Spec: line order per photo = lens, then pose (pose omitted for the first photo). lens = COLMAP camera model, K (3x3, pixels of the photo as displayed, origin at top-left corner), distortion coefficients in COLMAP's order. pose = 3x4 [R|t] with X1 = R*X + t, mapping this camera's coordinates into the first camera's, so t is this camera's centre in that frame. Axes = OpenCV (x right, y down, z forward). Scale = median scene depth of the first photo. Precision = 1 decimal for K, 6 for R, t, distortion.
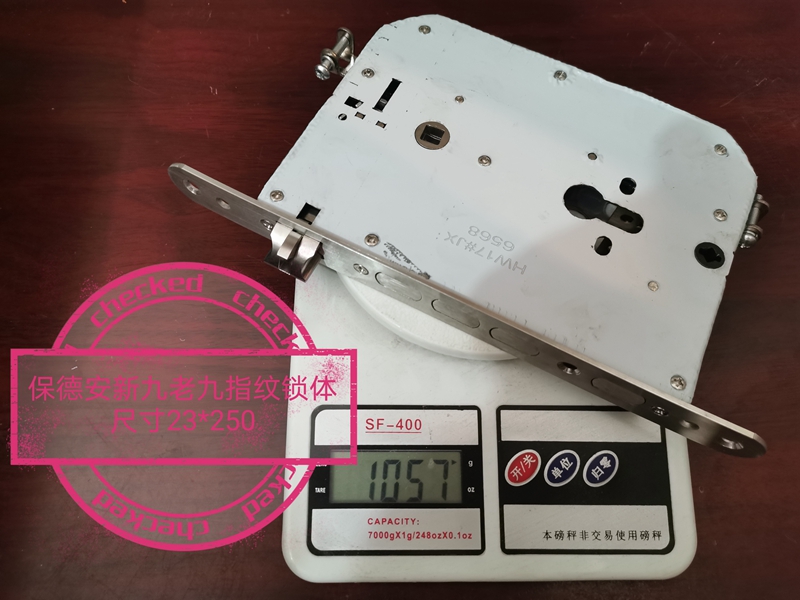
lens RADIAL K [[626.5, 0, 403.9], [0, 626.5, 301.4], [0, 0, 1]] dist [0.005964, -0.011458]
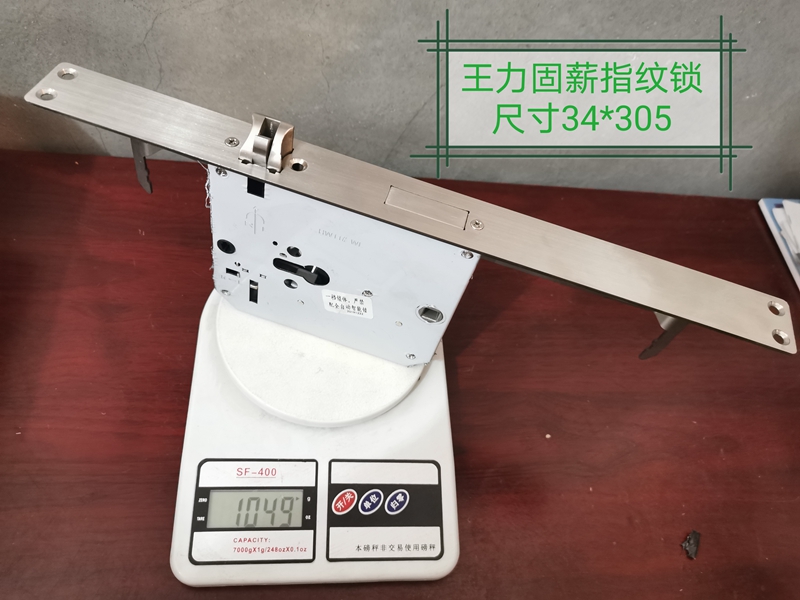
lens RADIAL K [[626.5, 0, 397.6], [0, 626.5, 295.0], [0, 0, 1]] dist [0.005964, -0.011458]
pose [[0.989819, 0.038257, 0.137095, 0.093207], [-0.012764, 0.983178, -0.182204, 0.055673], [-0.141759, 0.178599, 0.973656, -0.532423]]
